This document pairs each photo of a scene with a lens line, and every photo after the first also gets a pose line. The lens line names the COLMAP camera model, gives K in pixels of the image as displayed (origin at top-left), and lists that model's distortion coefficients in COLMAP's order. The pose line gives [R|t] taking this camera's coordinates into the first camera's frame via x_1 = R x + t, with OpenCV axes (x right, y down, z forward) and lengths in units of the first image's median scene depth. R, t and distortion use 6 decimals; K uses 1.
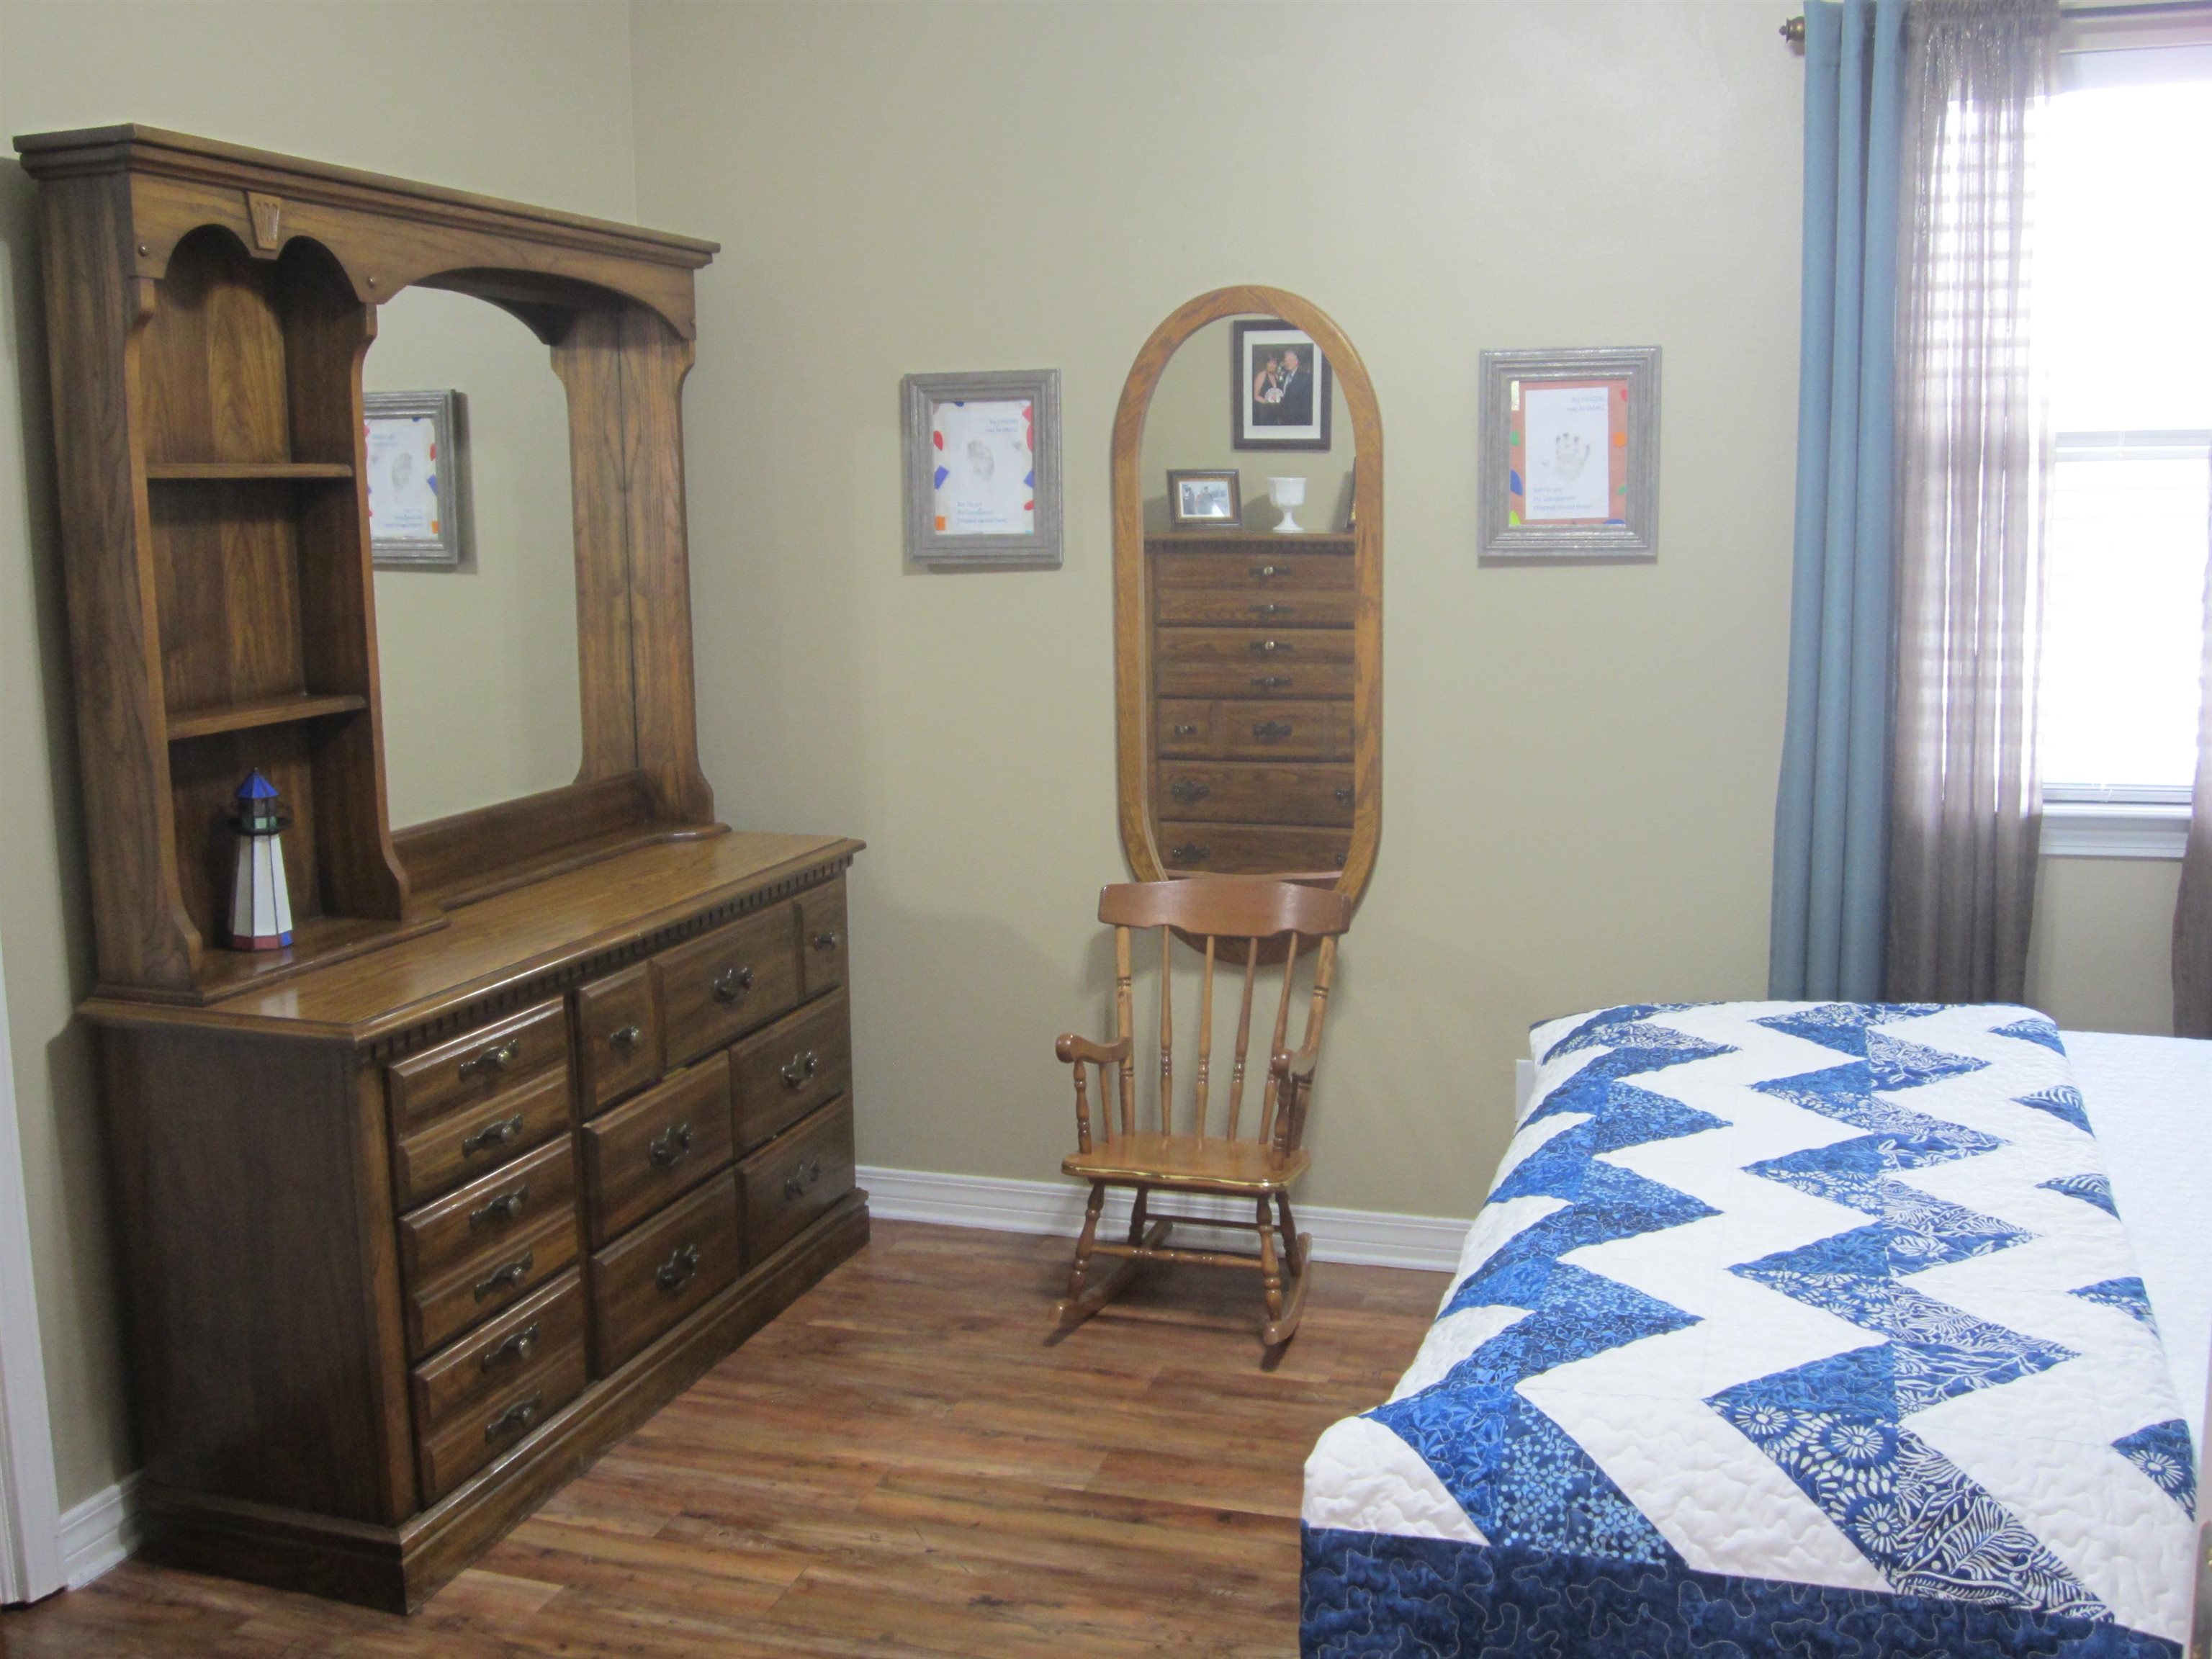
lens RADIAL K [[2103.0, 0, 1115.9], [0, 2103.0, 833.2], [0, 0, 1]] dist [-0.048833, 0.000000]
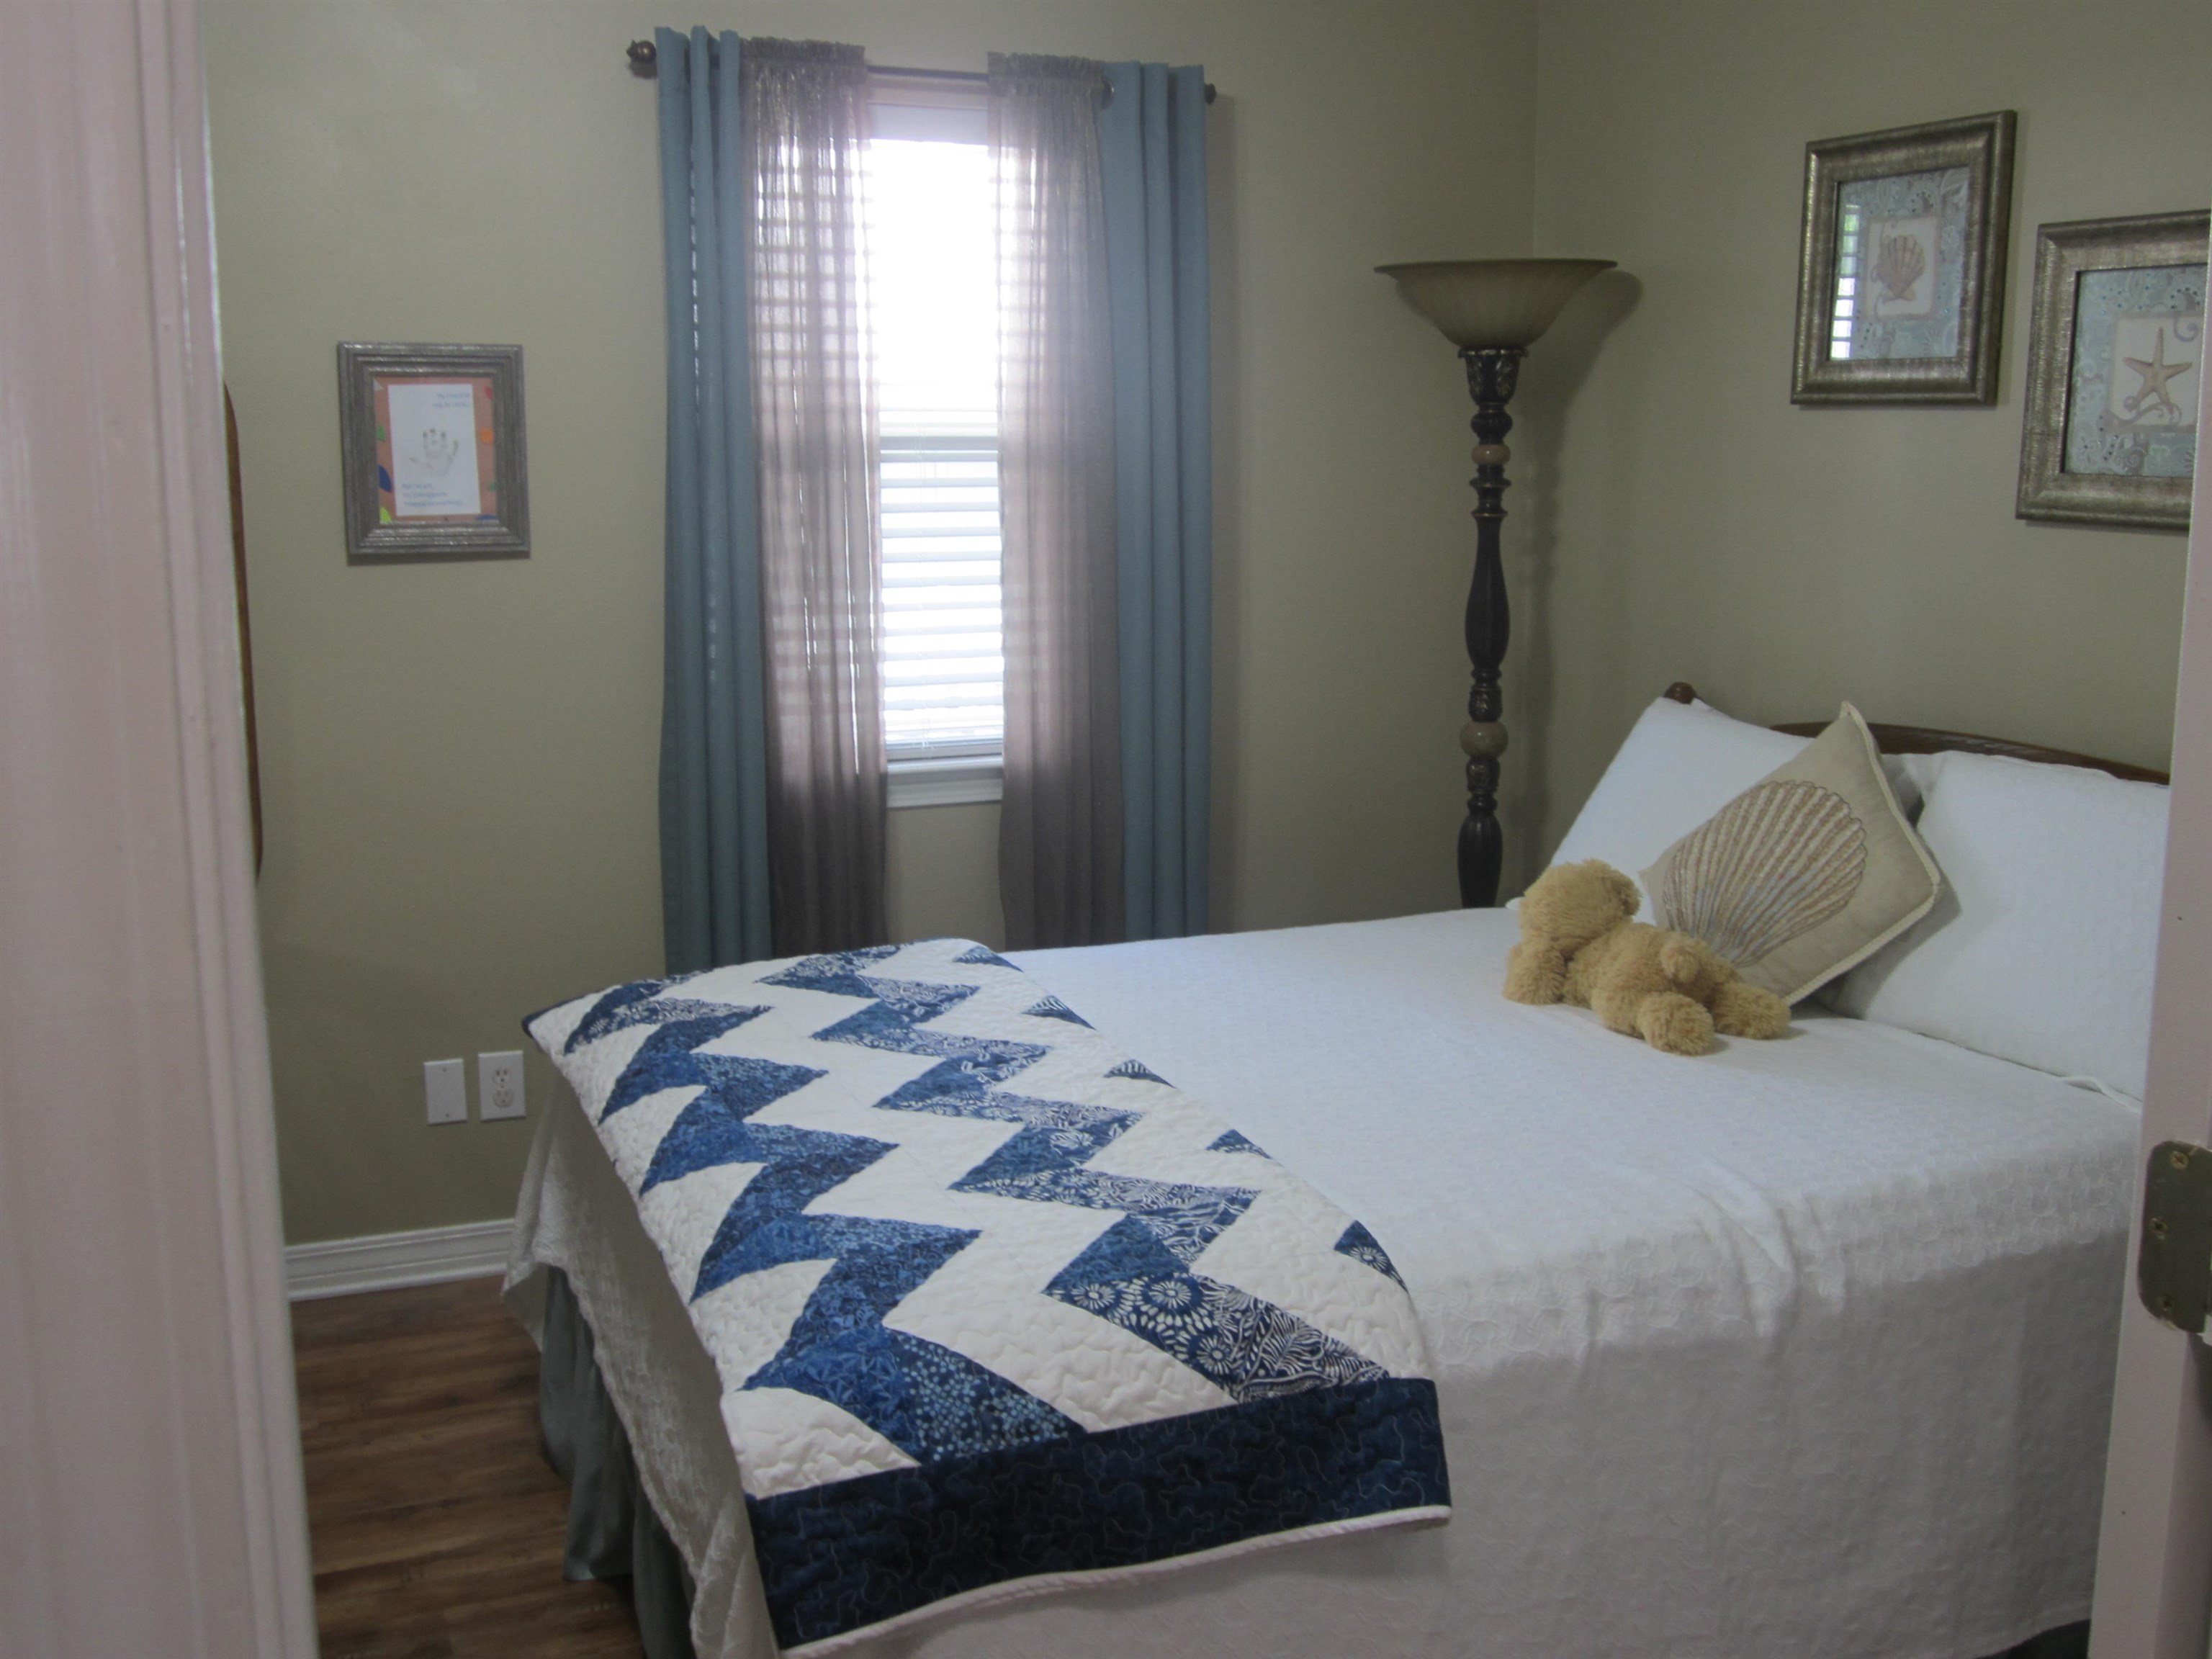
lens RADIAL K [[2103.0, 0, 1115.3], [0, 2103.0, 825.6], [0, 0, 1]] dist [-0.048833, 0.000000]
pose [[0.763677, -0.093225, 0.638832, -0.371828], [0.090624, 0.995201, 0.036895, -0.021461], [-0.639206, 0.029718, 0.768461, 0.073510]]
